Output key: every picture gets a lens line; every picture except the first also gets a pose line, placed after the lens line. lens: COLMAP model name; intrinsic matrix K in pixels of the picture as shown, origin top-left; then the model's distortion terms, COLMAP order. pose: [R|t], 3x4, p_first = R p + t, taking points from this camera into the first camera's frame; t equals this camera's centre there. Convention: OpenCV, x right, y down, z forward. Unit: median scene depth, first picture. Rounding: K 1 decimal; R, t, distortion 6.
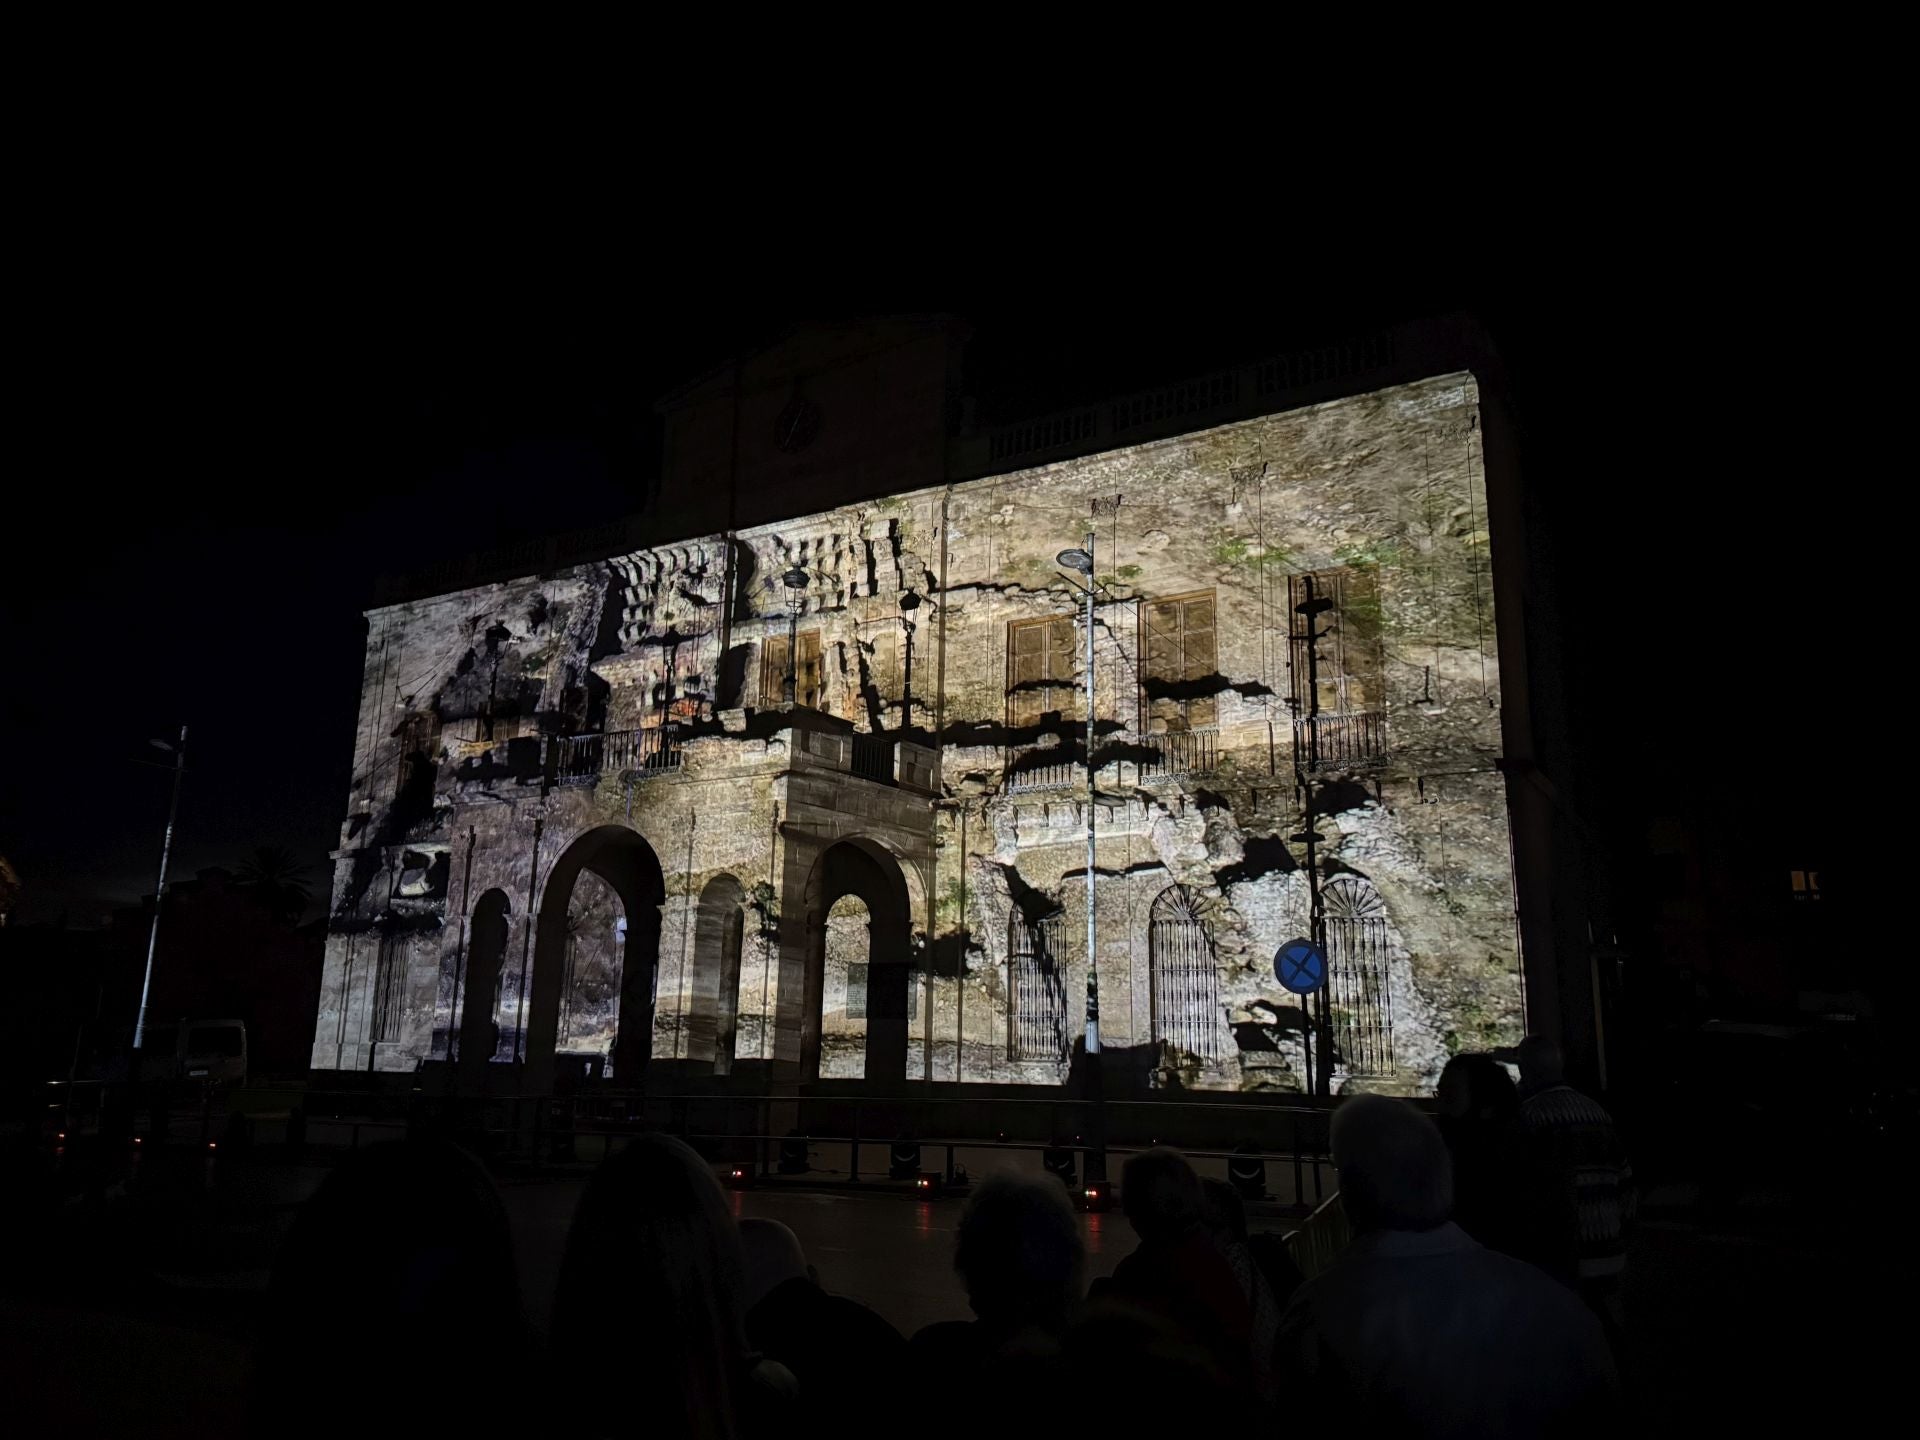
lens RADIAL K [[1272.7, 0, 960.0], [0, 1272.7, 720.0], [0, 0, 1]] dist [0.107791, -0.148460]
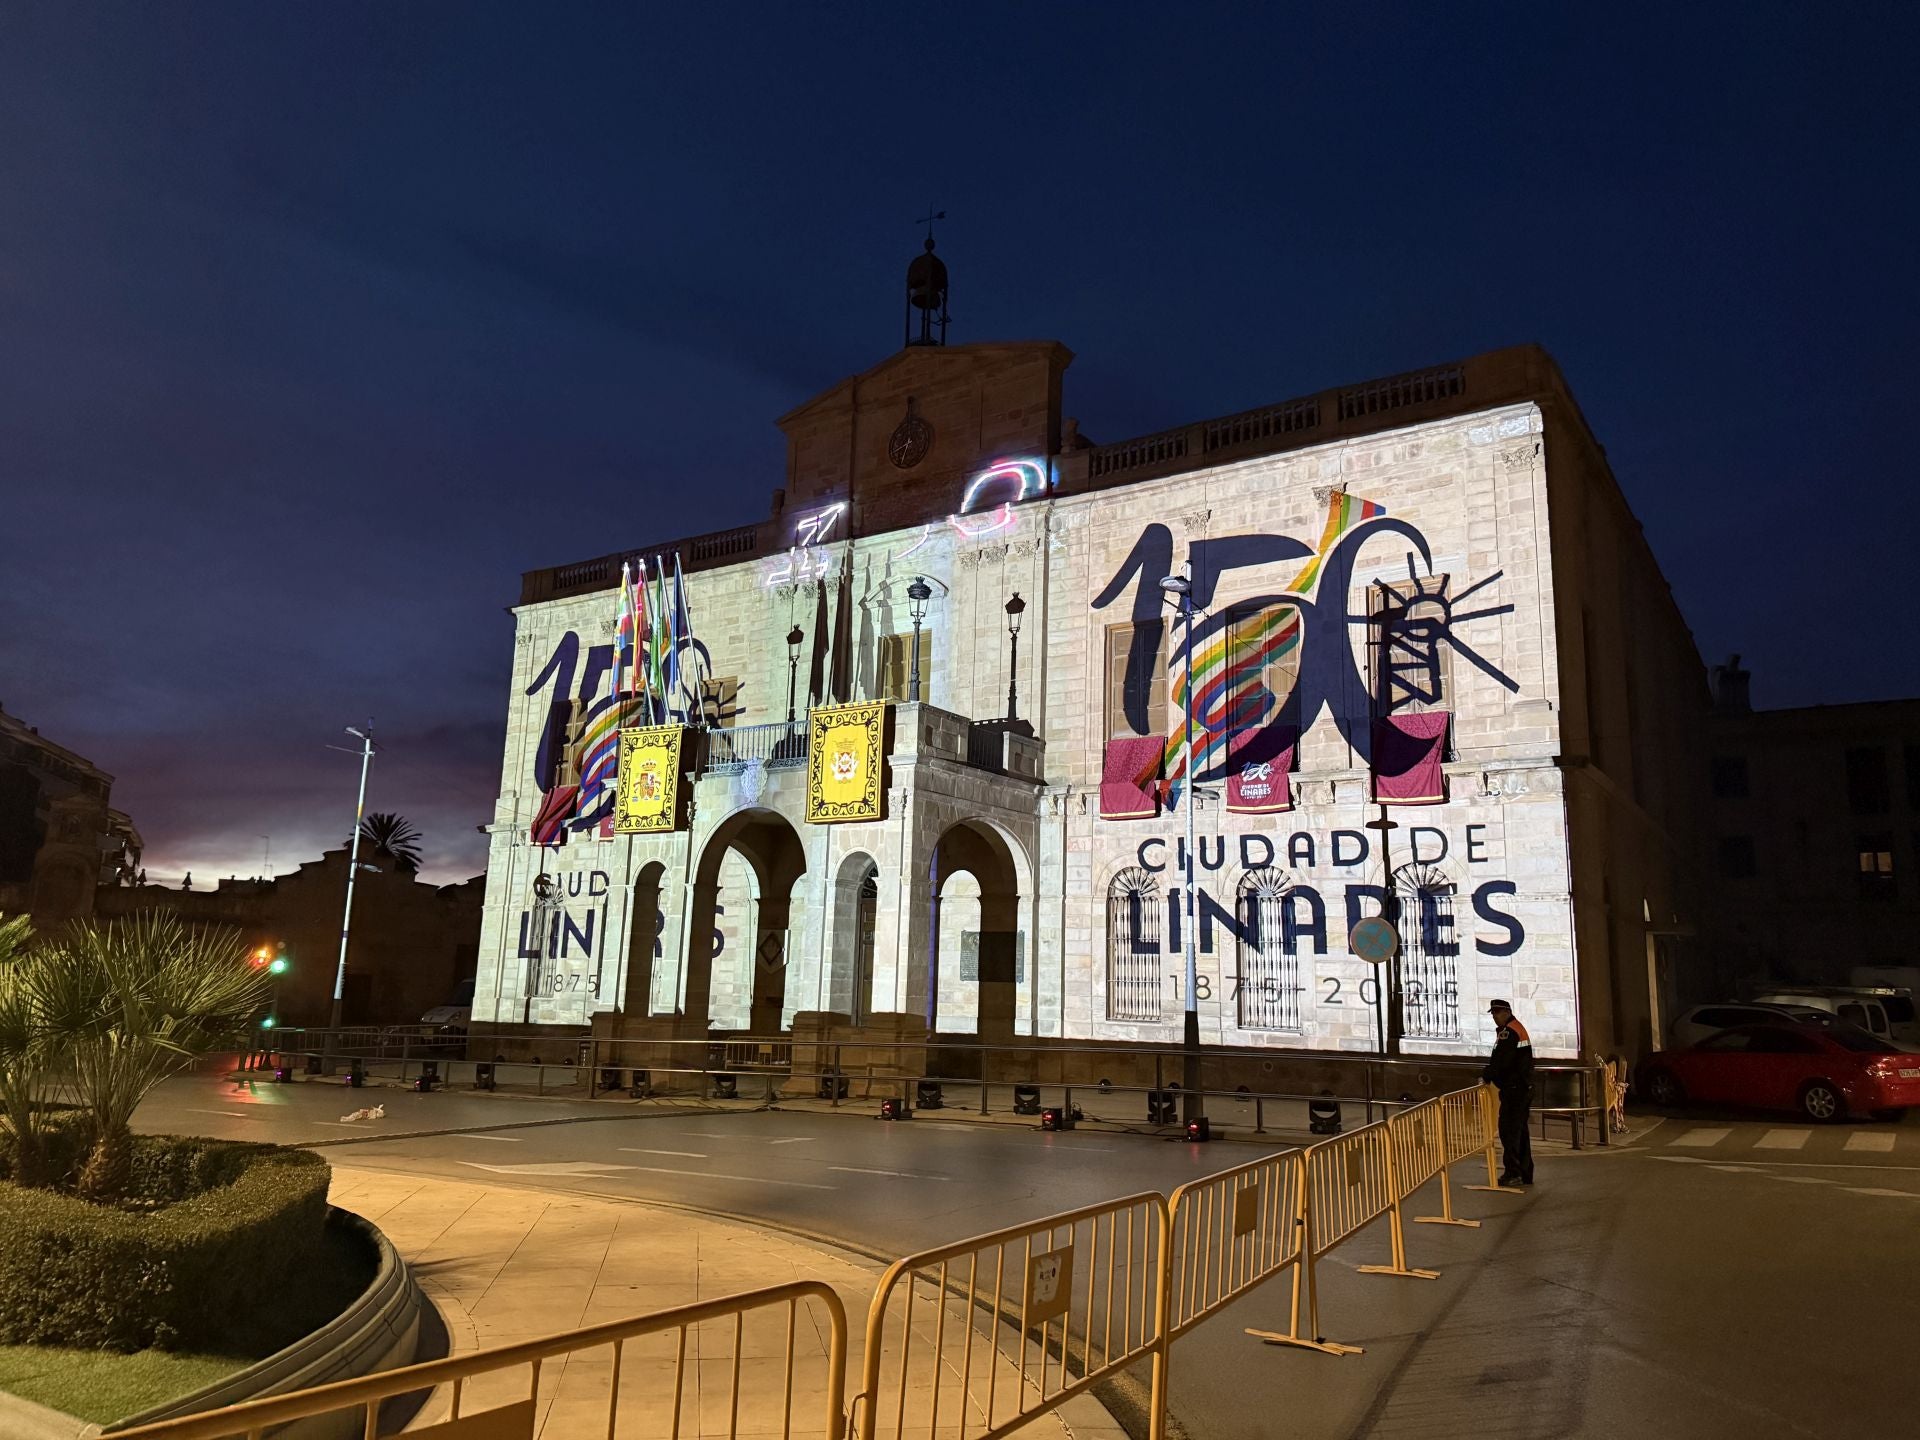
lens RADIAL K [[1272.7, 0, 960.0], [0, 1272.7, 720.0], [0, 0, 1]] dist [0.107791, -0.148460]
pose [[0.998561, 0.002807, -0.053549, -0.030073], [-0.001557, 0.999726, 0.023370, -0.021541], [0.053600, -0.023253, 0.998292, -0.114267]]
